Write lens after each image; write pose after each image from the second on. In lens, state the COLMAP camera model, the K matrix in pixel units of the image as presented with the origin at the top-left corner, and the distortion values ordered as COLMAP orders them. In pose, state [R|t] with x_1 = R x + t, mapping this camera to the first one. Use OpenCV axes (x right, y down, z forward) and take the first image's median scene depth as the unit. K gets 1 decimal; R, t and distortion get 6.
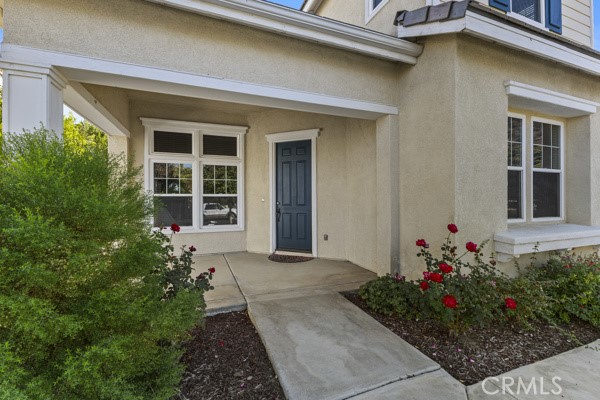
lens RADIAL K [[260.7, 0, 302.3], [0, 260.7, 198.6], [0, 0, 1]] dist [0.001704, 0.000050]
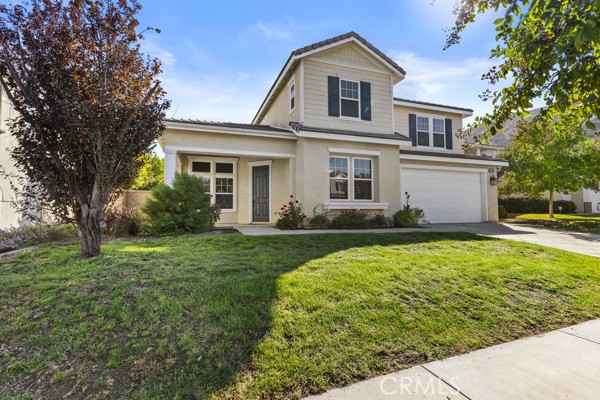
lens RADIAL K [[294.2, 0, 298.1], [0, 294.2, 199.5], [0, 0, 1]] dist [-0.000503, -0.000005]
pose [[0.998361, -0.004177, -0.057071, 0.367090], [0.001432, 0.998844, -0.048052, 0.141395], [0.057205, 0.047891, 0.997213, -1.176844]]
